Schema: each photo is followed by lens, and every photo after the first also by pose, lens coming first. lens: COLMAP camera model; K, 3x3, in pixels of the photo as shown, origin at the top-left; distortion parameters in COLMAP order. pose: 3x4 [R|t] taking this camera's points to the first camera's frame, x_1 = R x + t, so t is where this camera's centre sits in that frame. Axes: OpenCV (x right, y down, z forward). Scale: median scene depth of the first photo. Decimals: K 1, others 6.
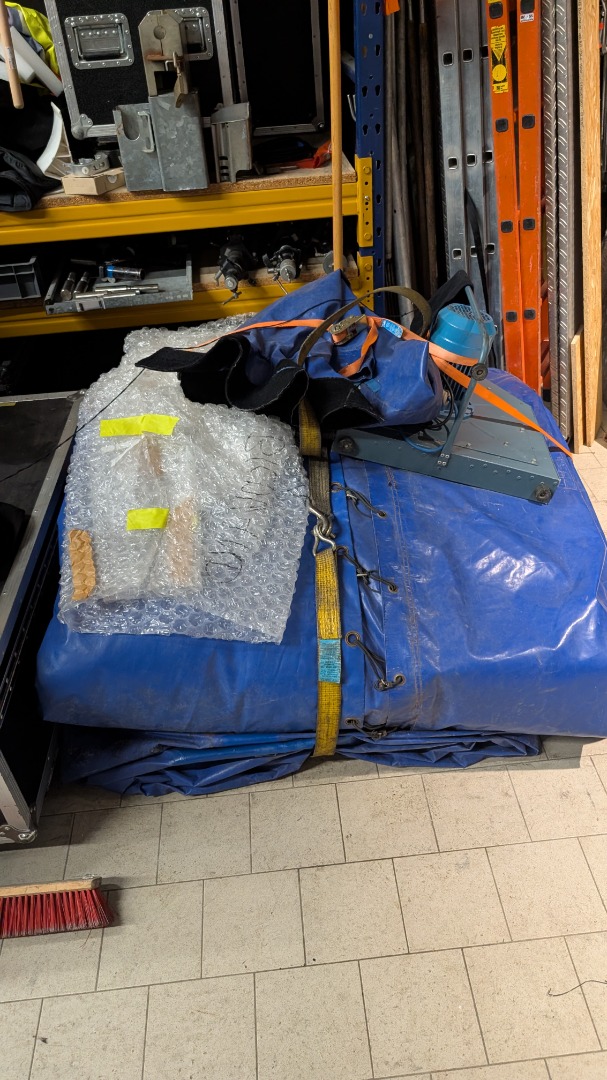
lens RADIAL K [[764.8, 0, 303.5], [0, 764.8, 540.0], [0, 0, 1]] dist [0.010038, 0.002052]
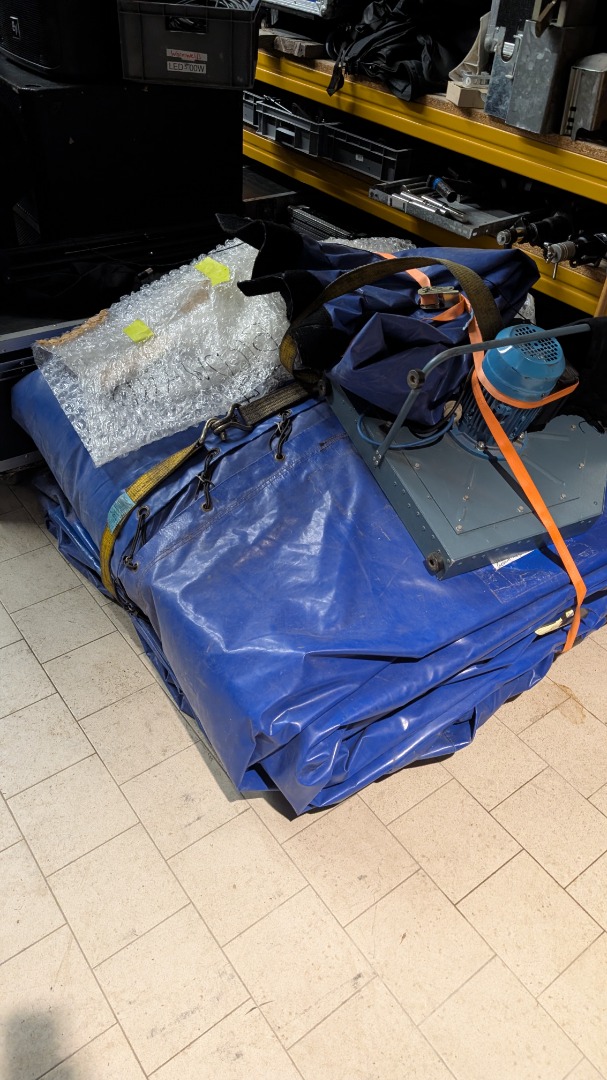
lens RADIAL K [[777.9, 0, 303.5], [0, 777.9, 540.0], [0, 0, 1]] dist [-0.004905, 0.000673]
pose [[0.524370, 0.618368, -0.585369, 0.566029], [-0.591028, 0.759206, 0.272566, -0.178437], [0.612961, 0.203044, 0.763578, 0.221570]]
